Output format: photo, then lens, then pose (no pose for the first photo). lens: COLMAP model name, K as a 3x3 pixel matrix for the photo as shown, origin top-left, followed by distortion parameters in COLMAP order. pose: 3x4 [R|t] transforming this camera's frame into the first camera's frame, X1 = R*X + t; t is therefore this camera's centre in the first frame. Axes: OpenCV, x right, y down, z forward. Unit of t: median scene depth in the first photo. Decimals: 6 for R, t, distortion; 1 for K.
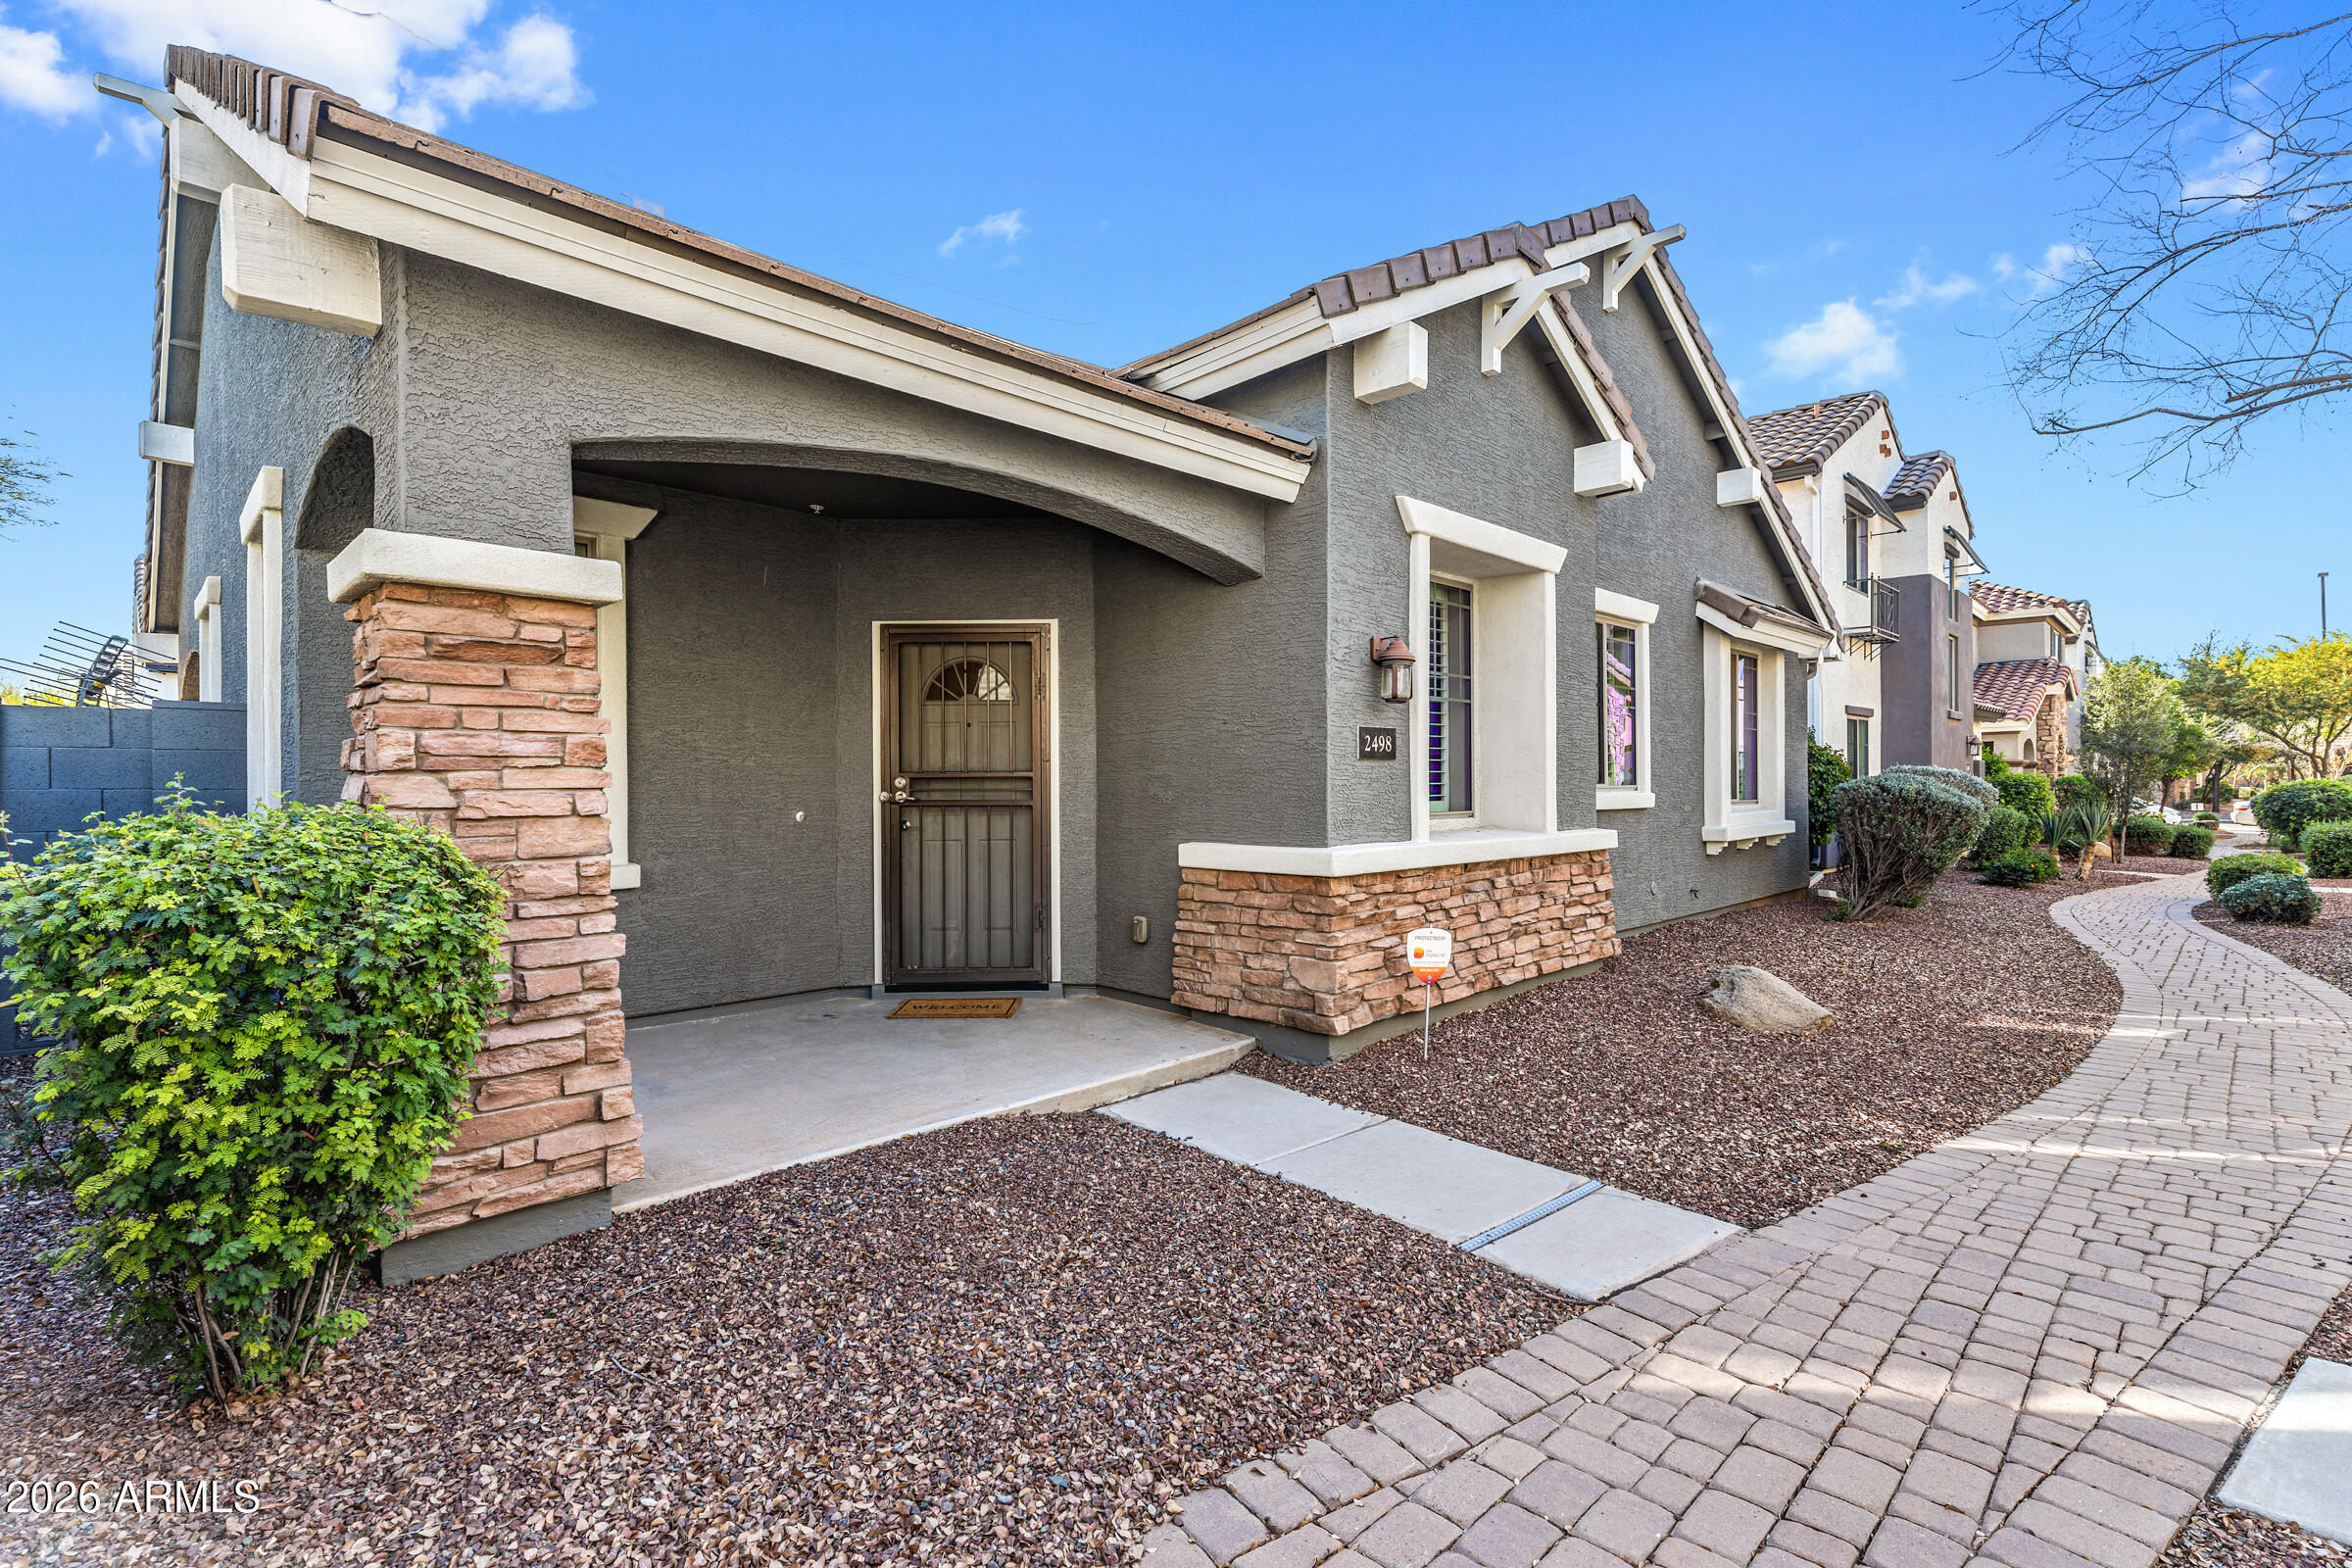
lens RADIAL K [[1092.2, 0, 1165.0], [0, 1092.2, 782.1], [0, 0, 1]] dist [0.007305, -0.000870]
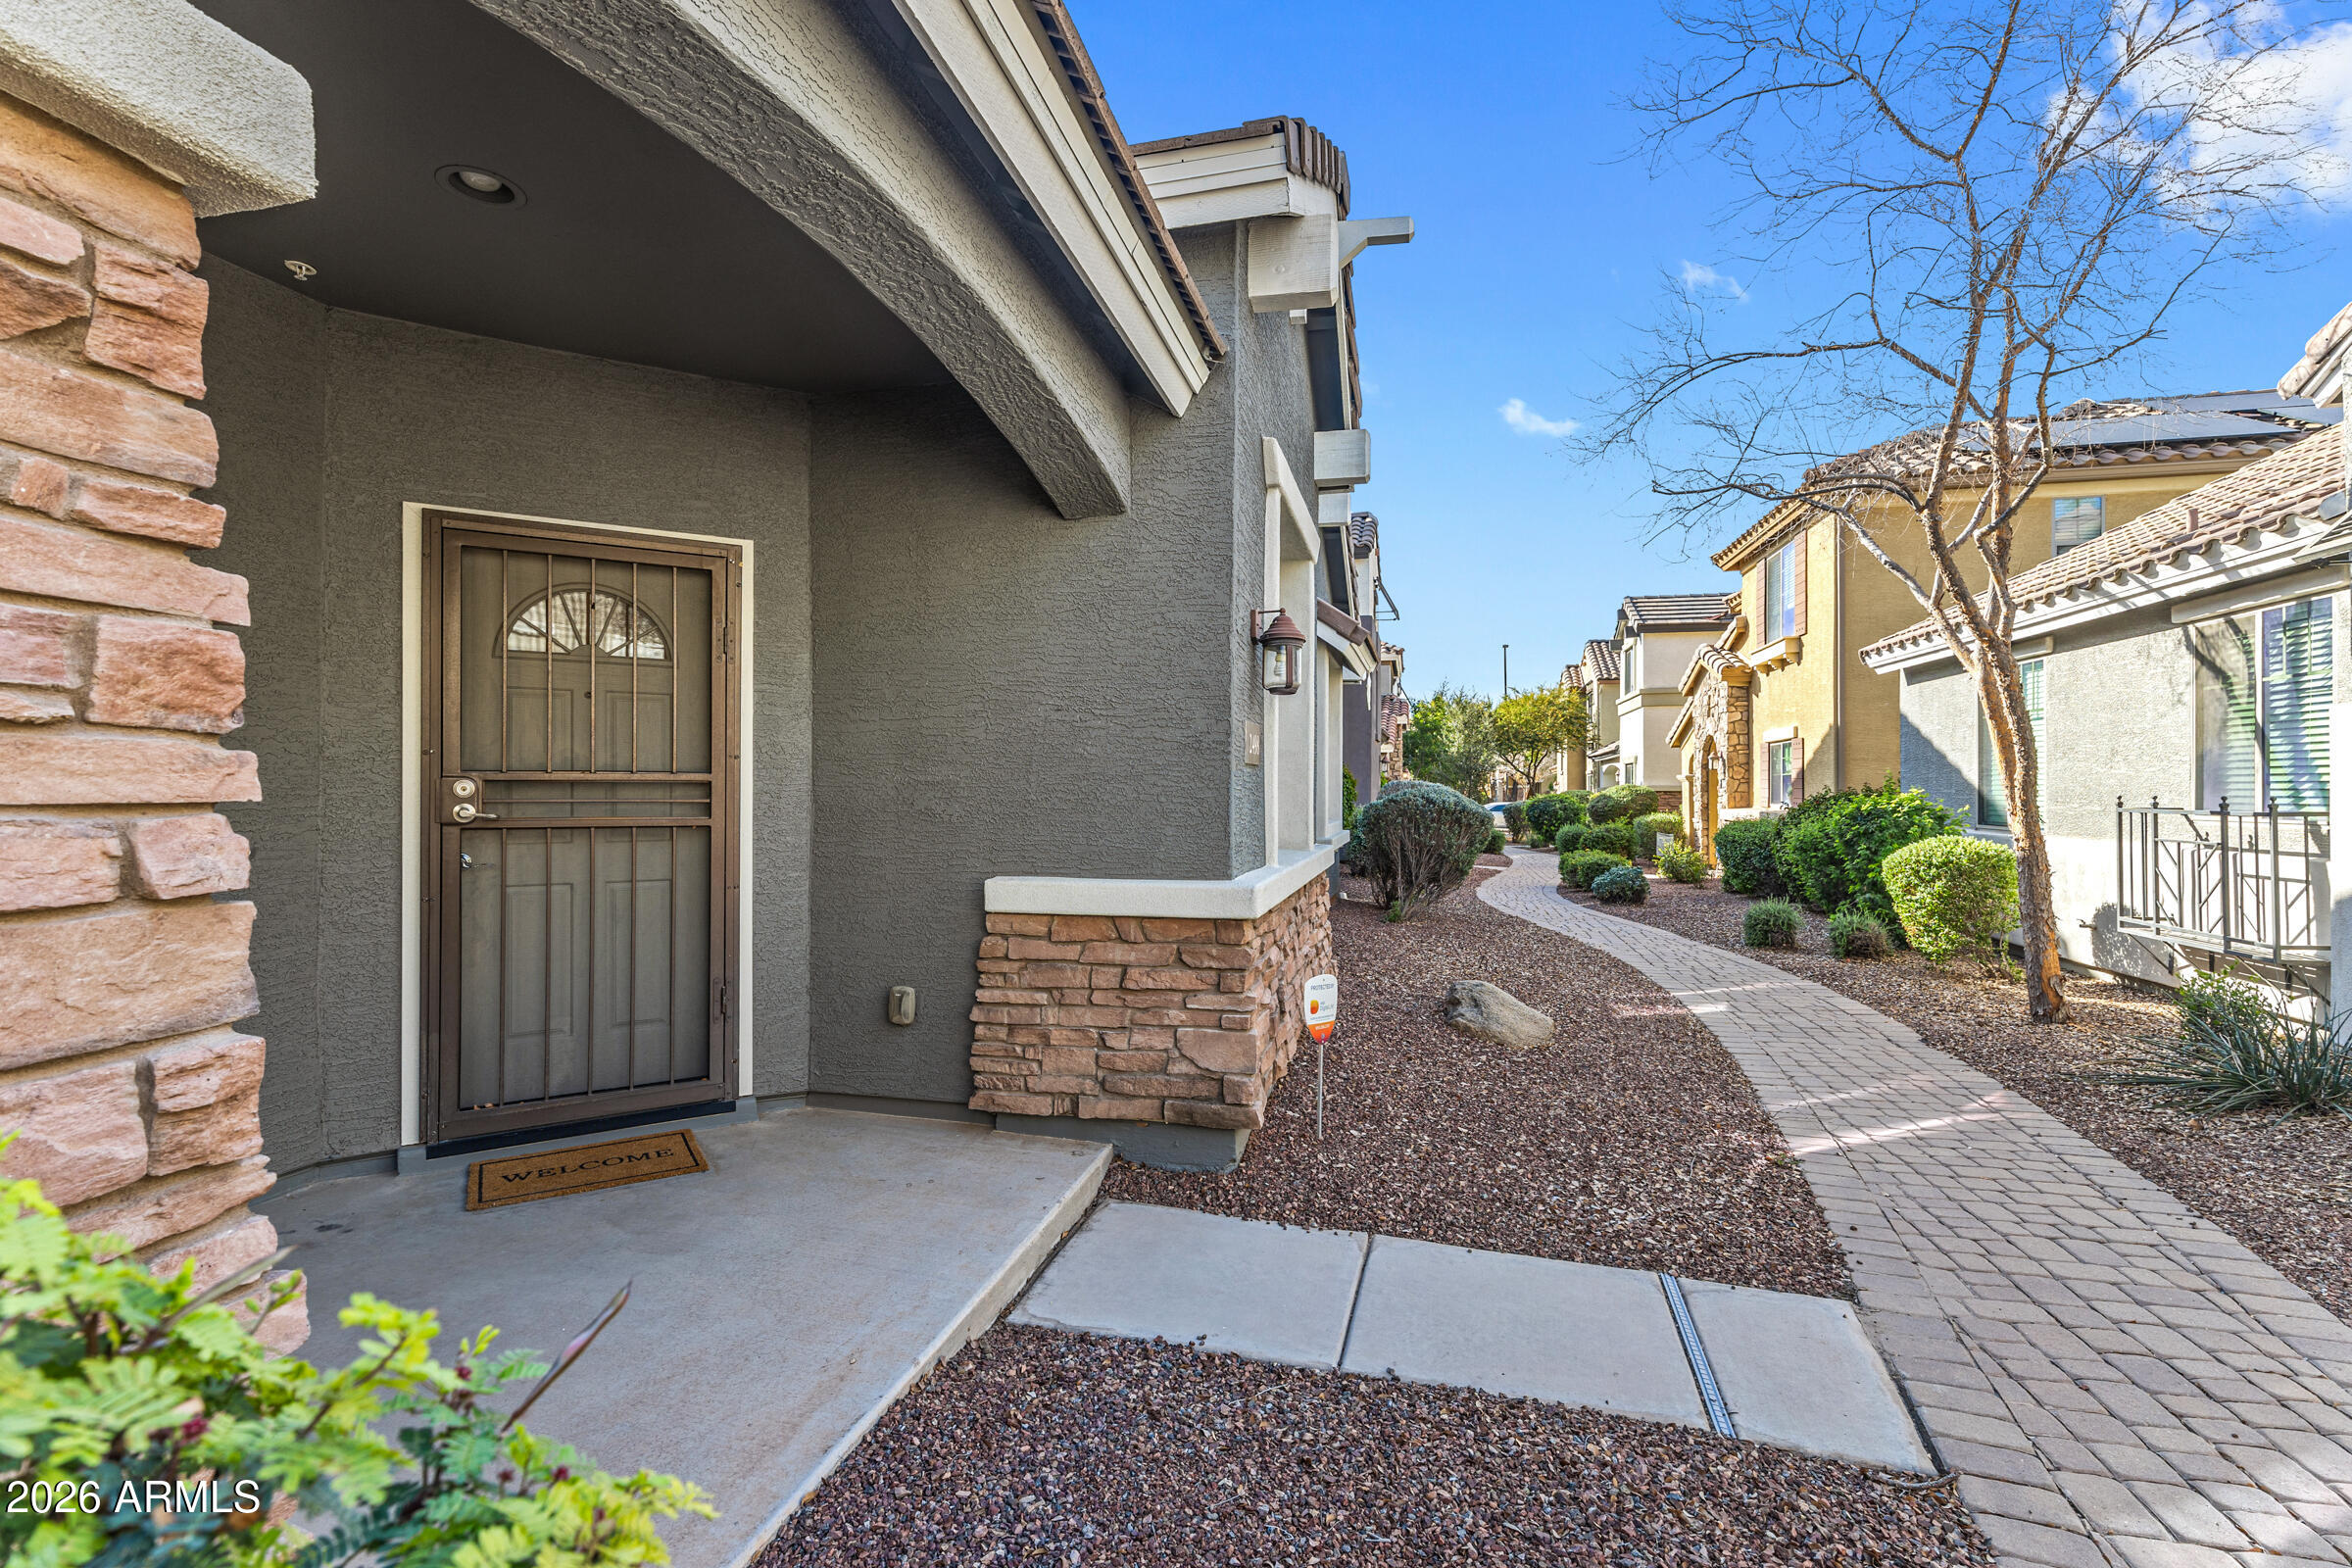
lens RADIAL K [[1092.2, 0, 1174.3], [0, 1092.2, 787.6], [0, 0, 1]] dist [0.007305, -0.000870]
pose [[0.844851, 0.009069, 0.534925, -0.286565], [-0.007453, 0.999959, -0.005182, 0.000407], [-0.534950, 0.000391, 0.844884, 0.380552]]
